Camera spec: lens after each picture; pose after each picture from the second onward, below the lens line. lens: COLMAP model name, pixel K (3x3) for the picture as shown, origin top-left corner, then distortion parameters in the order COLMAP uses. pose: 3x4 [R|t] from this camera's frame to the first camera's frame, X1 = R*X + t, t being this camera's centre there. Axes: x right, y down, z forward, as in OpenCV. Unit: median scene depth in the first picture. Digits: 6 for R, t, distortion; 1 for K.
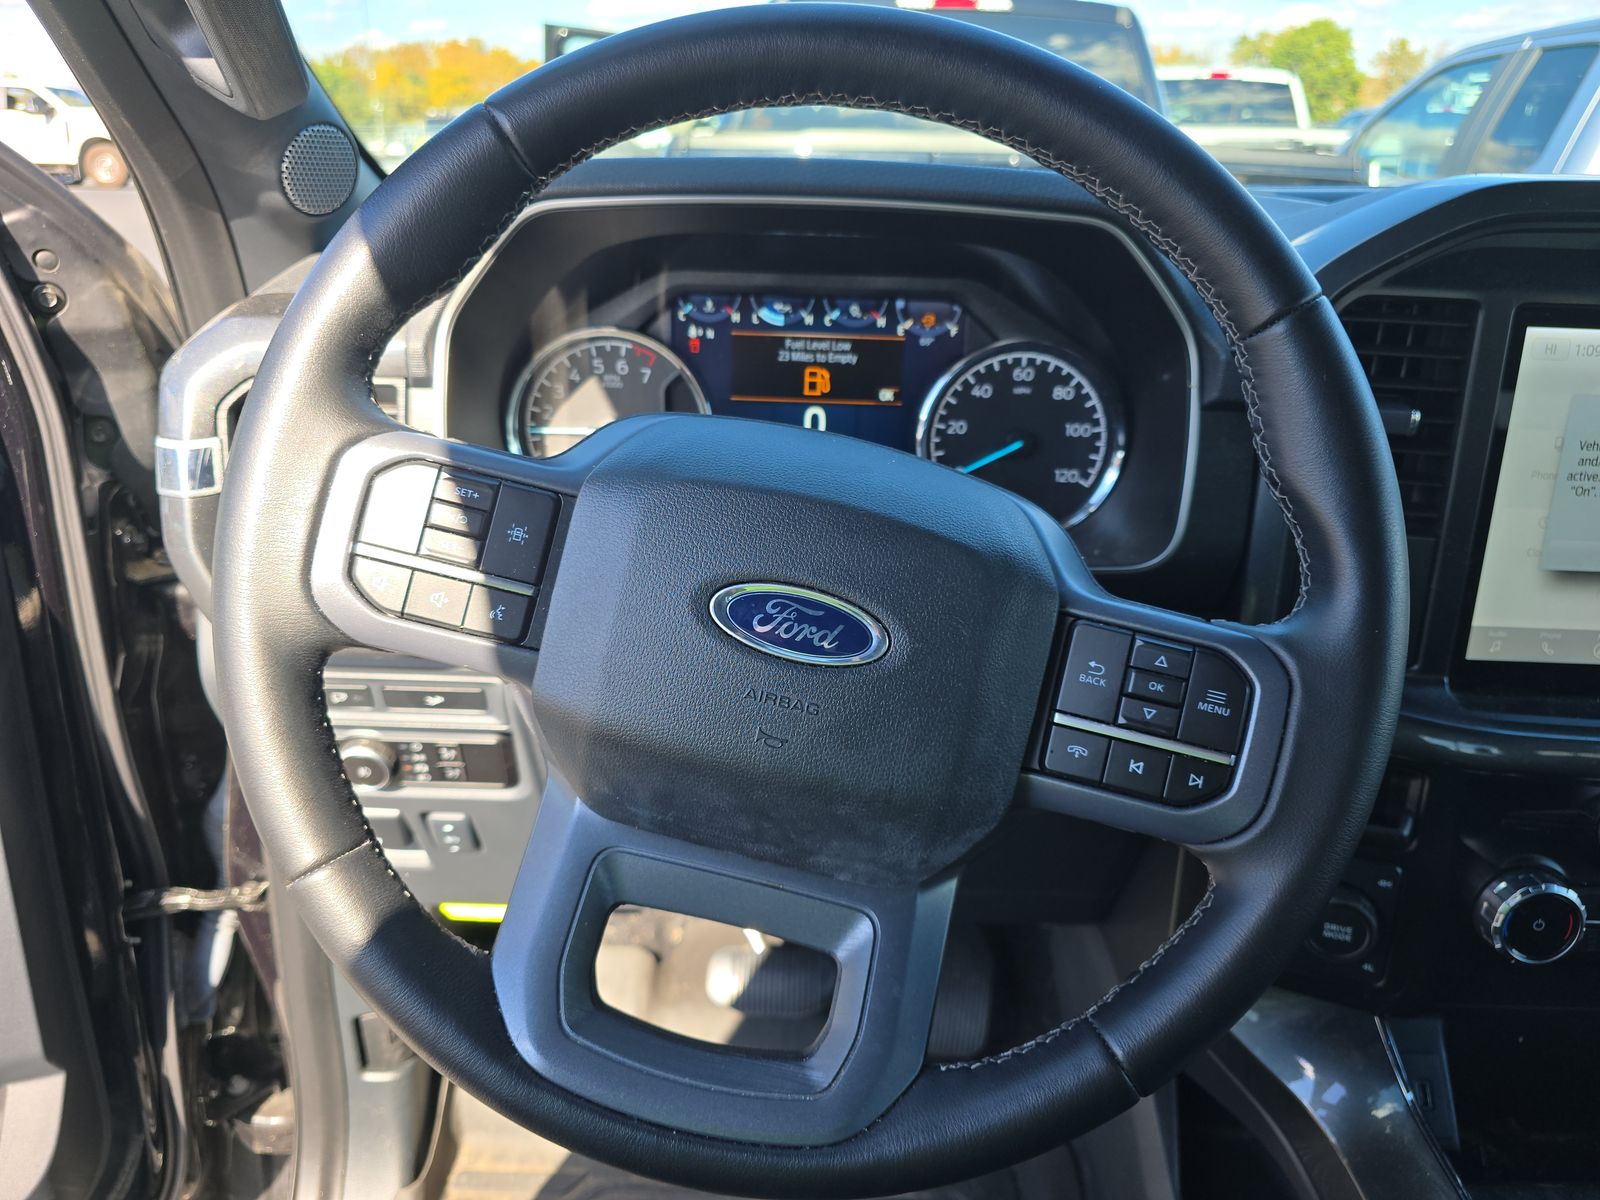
lens RADIAL K [[1098.4, 0, 798.6], [0, 1098.4, 607.0], [0, 0, 1]] dist [0.003567, -0.010561]
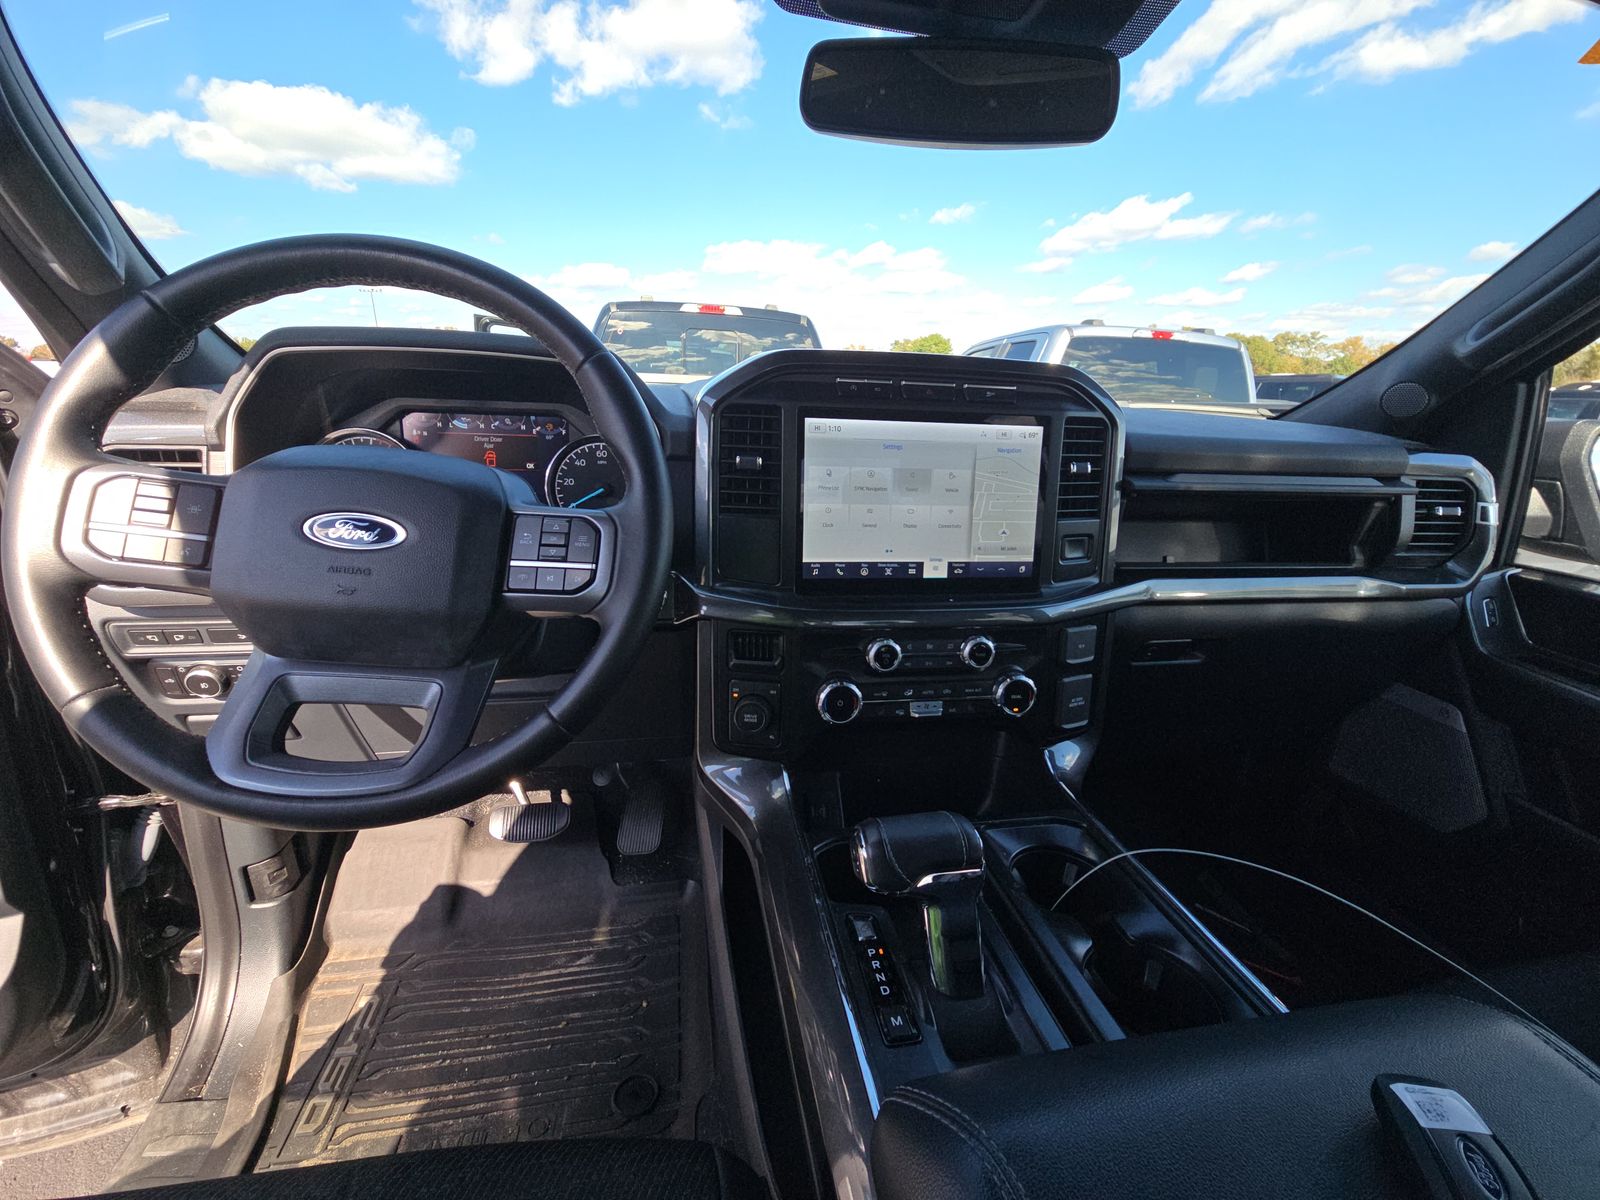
lens RADIAL K [[639.9, 0, 794.2], [0, 639.9, 593.0], [0, 0, 1]] dist [-0.002543, 0.000029]
pose [[0.979228, -0.046236, 0.197418, 0.302608], [0.064618, 0.994048, -0.087708, 0.153340], [-0.192188, 0.098643, 0.976388, -0.143880]]
